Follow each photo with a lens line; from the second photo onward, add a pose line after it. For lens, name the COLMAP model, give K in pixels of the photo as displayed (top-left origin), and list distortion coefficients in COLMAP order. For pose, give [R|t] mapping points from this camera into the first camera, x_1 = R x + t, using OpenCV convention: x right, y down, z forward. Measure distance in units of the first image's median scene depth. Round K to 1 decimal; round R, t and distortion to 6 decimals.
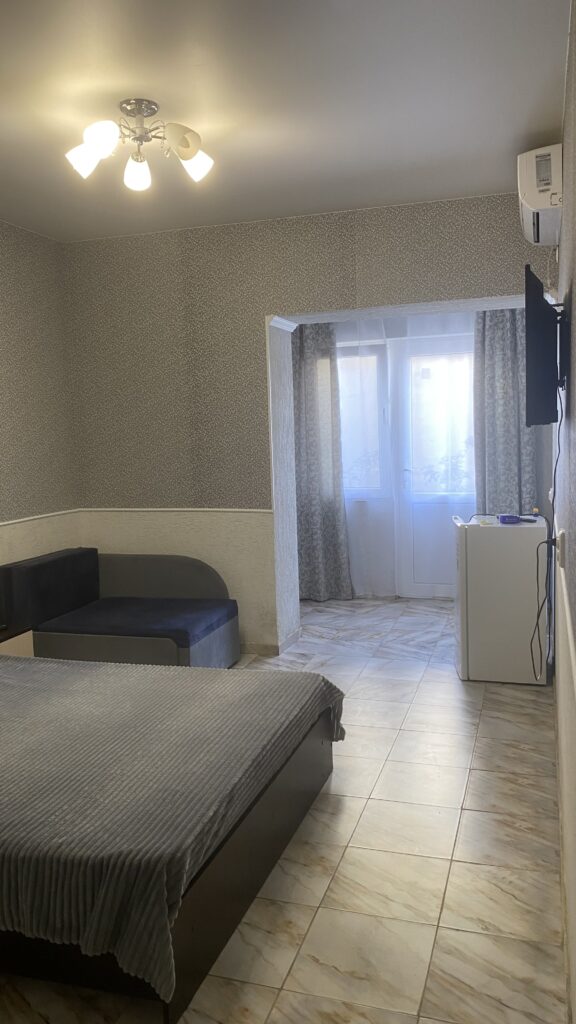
lens RADIAL K [[796.0, 0, 287.5], [0, 796.0, 513.2], [0, 0, 1]] dist [-0.005460, 0.016289]
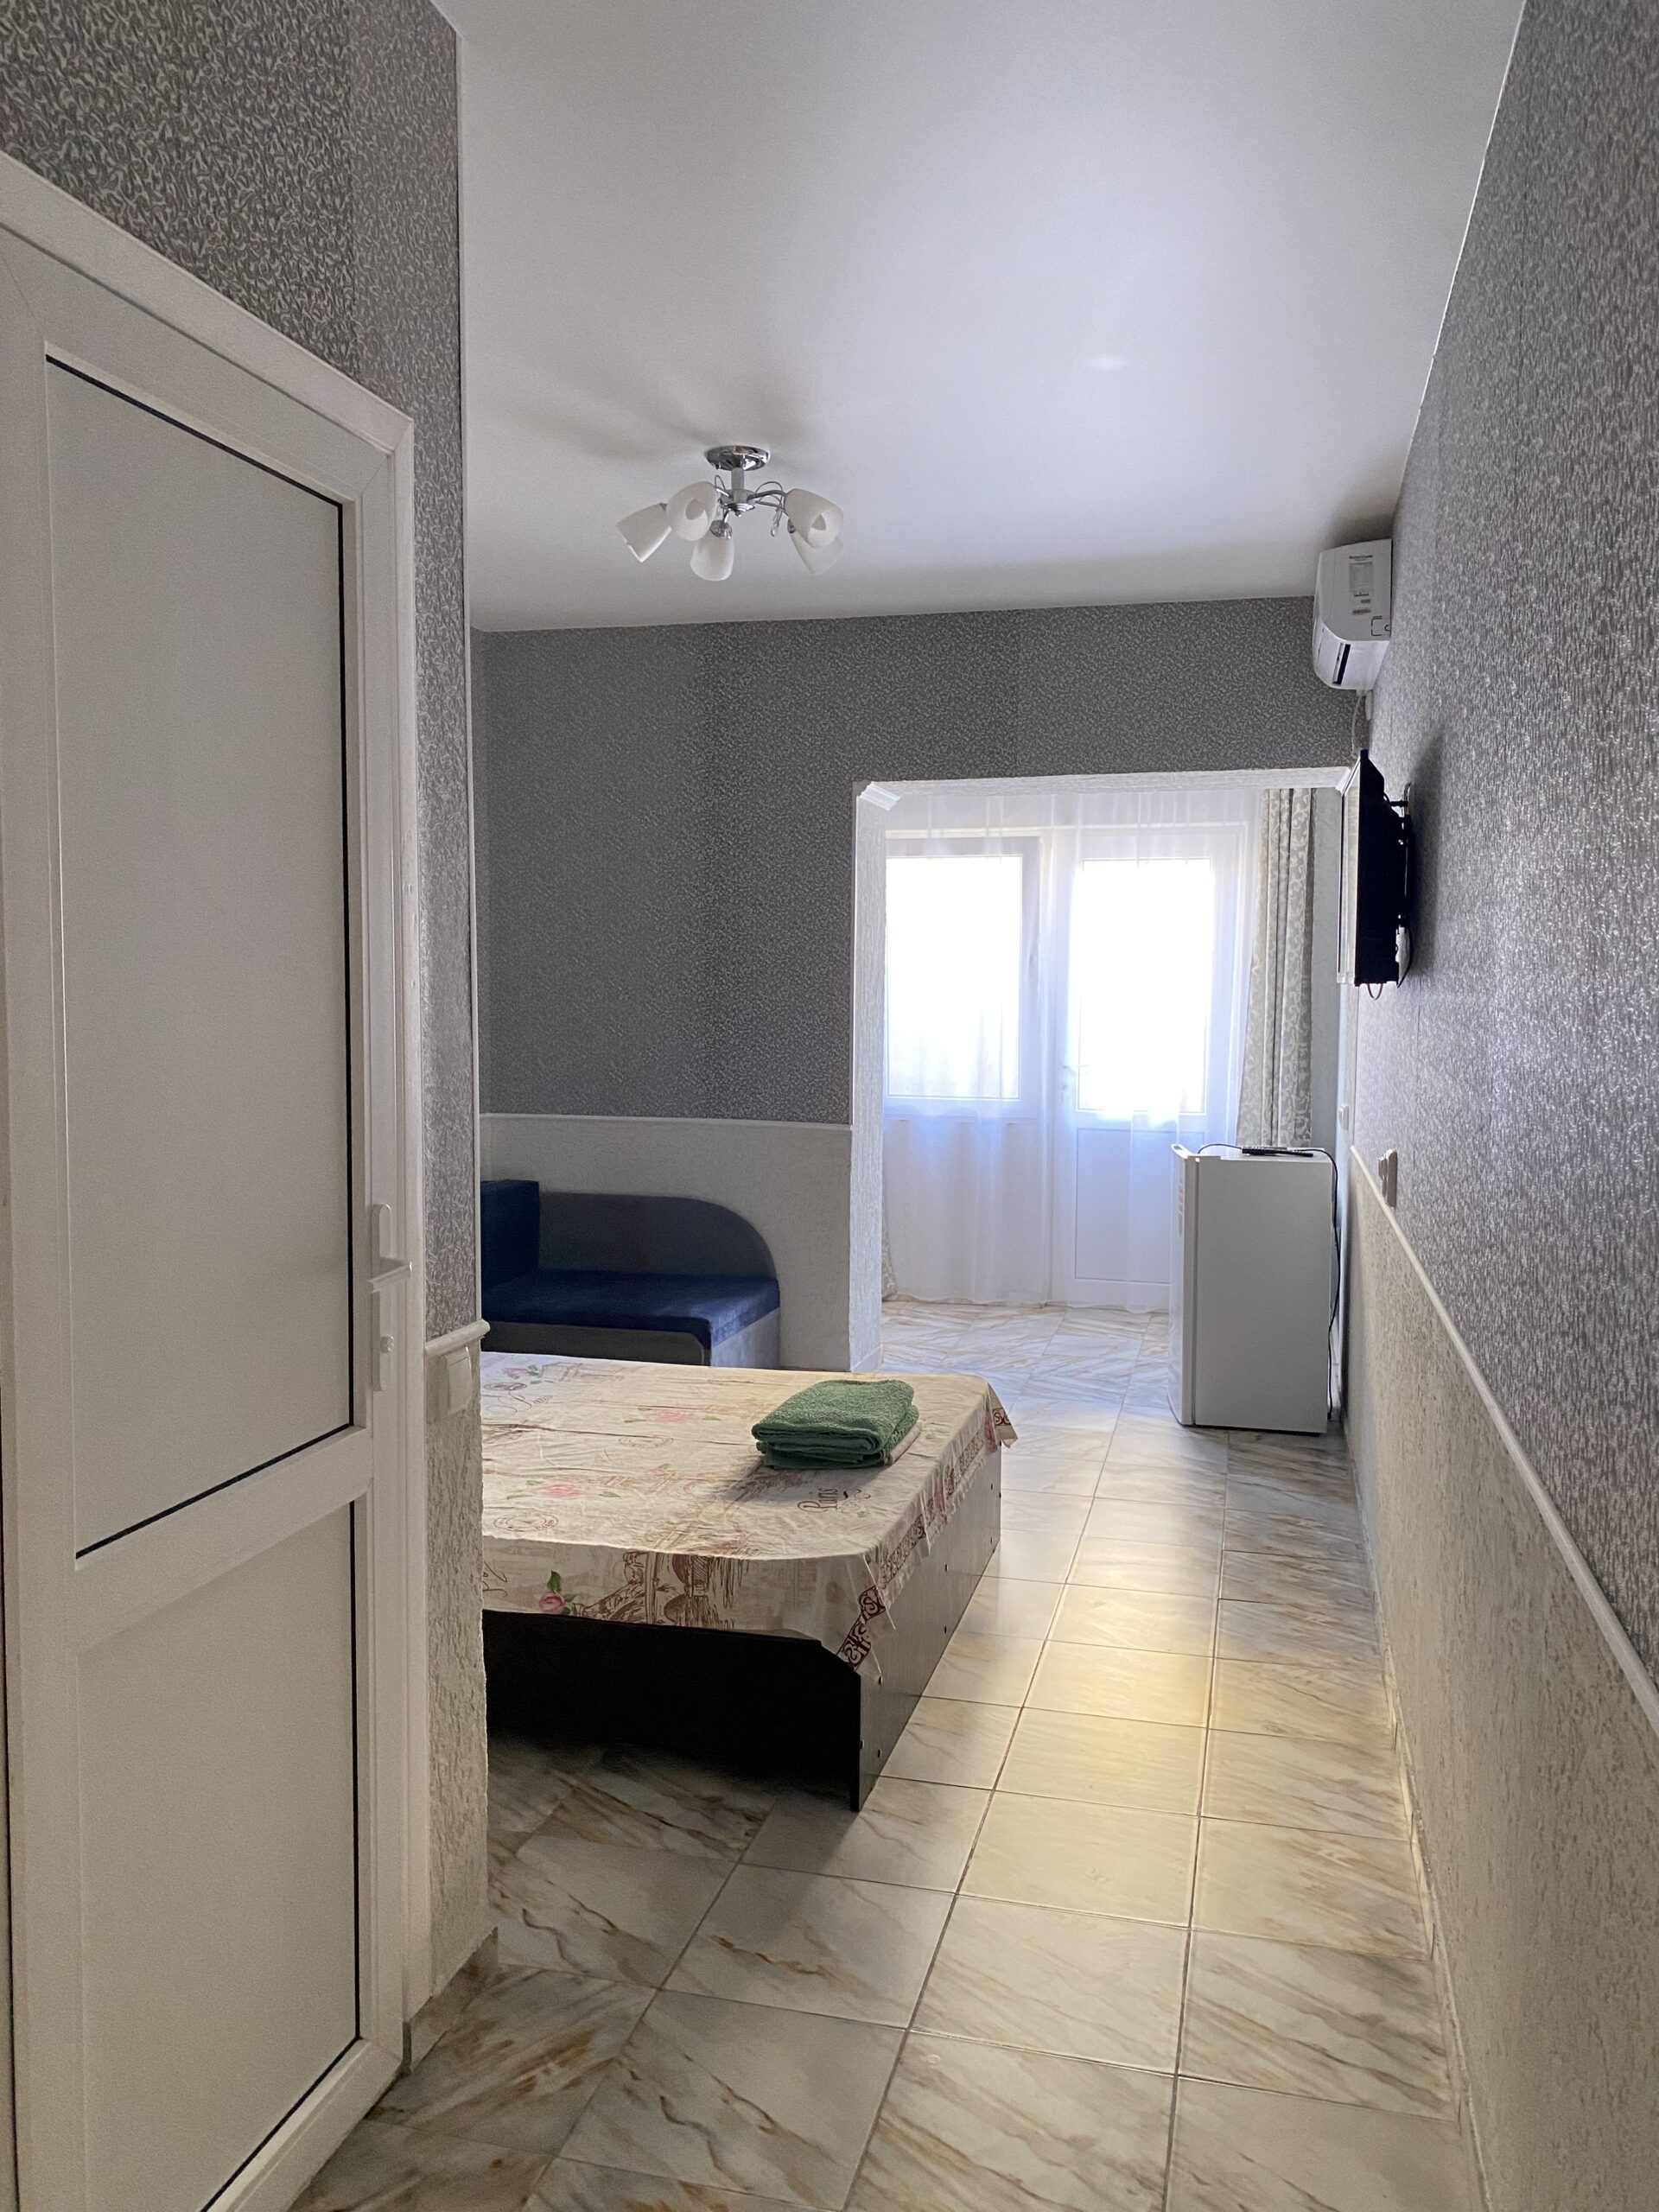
lens RADIAL K [[1663.7, 0, 827.6], [0, 1663.7, 1102.6], [0, 0, 1]] dist [-0.005812, -0.009023]
pose [[0.998153, 0.037644, 0.047690, -0.114290], [-0.035729, 0.998545, -0.040391, 0.034723], [-0.049141, 0.038613, 0.998045, -0.208124]]
